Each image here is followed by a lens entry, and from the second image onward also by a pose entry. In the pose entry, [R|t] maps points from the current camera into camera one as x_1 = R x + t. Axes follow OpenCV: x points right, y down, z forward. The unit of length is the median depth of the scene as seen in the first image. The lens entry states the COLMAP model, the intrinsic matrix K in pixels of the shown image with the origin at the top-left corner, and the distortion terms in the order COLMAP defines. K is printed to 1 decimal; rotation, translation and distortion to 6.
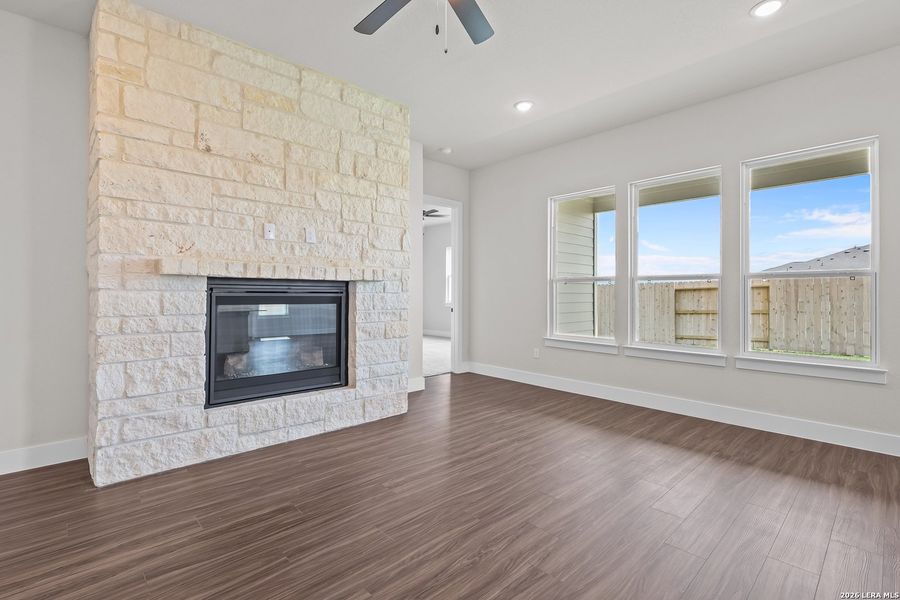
lens RADIAL K [[415.5, 0, 448.3], [0, 415.5, 290.5], [0, 0, 1]] dist [-0.005082, 0.003040]
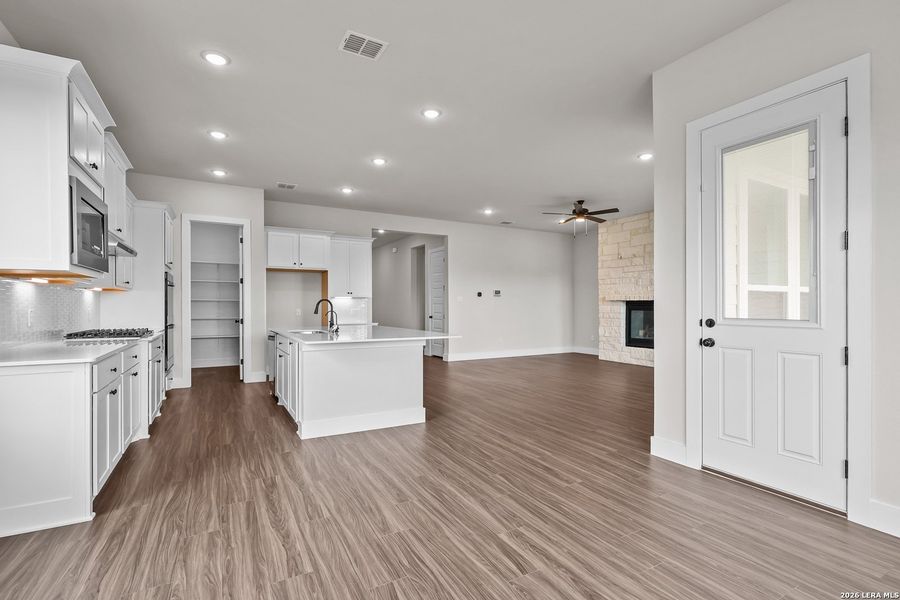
lens RADIAL K [[415.5, 0, 448.9], [0, 415.5, 306.2], [0, 0, 1]] dist [-0.005082, 0.003040]
pose [[-0.243168, -0.001113, -0.969983, 2.241886], [0.009084, 0.999953, -0.003425, 0.005045], [0.969942, -0.009645, -0.243147, 0.453389]]
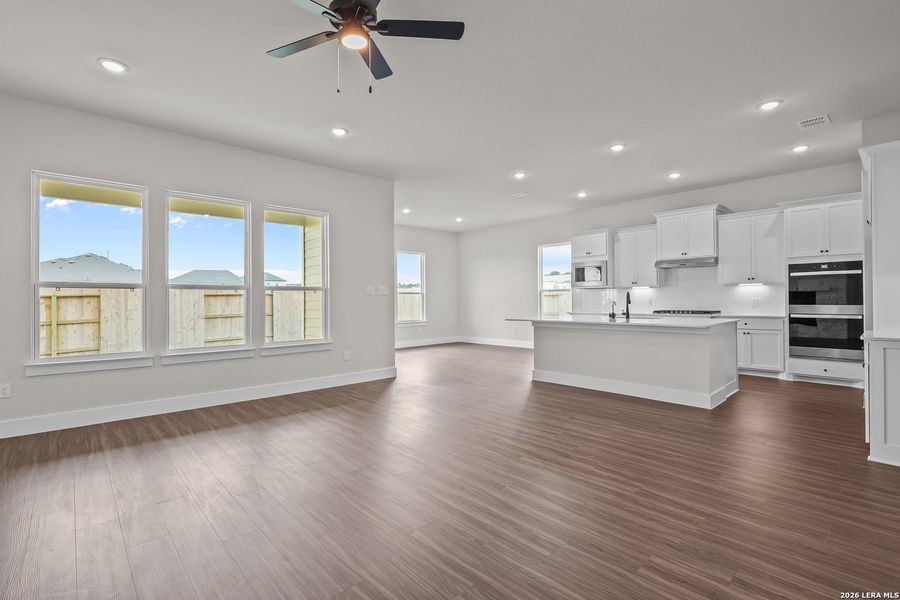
lens RADIAL K [[415.5, 0, 448.2], [0, 415.5, 296.5], [0, 0, 1]] dist [-0.005082, 0.003040]
pose [[0.006111, 0.007043, 0.999957, -0.719727], [0.000774, 0.999975, -0.007048, 0.003633], [-0.999981, 0.000817, 0.006105, 0.428330]]
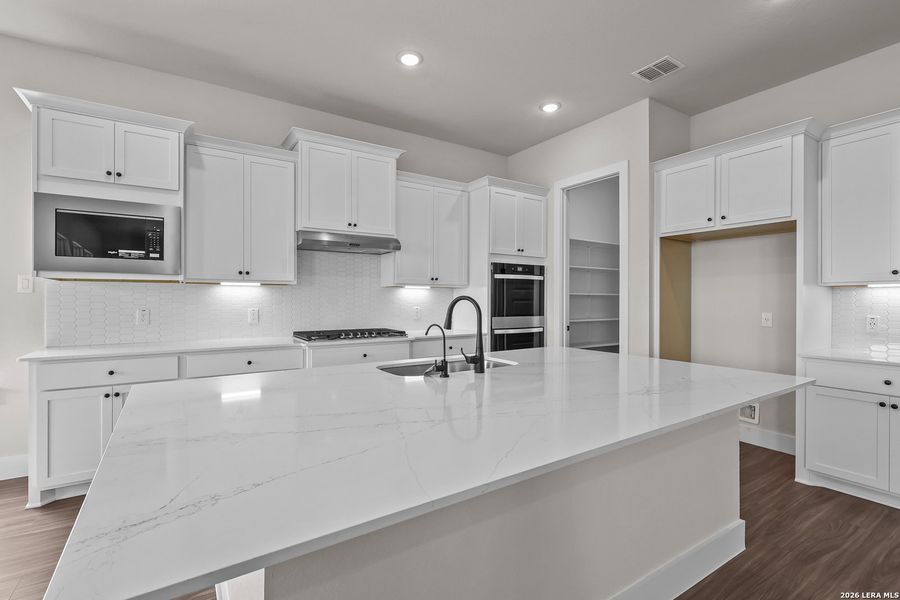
lens RADIAL K [[415.5, 0, 445.8], [0, 415.5, 301.8], [0, 0, 1]] dist [-0.005082, 0.003040]
pose [[-0.983819, -0.003974, 0.179120, 0.901827], [-0.003979, 0.999992, 0.000330, -0.019577], [-0.179120, -0.000388, -0.983827, 0.306208]]
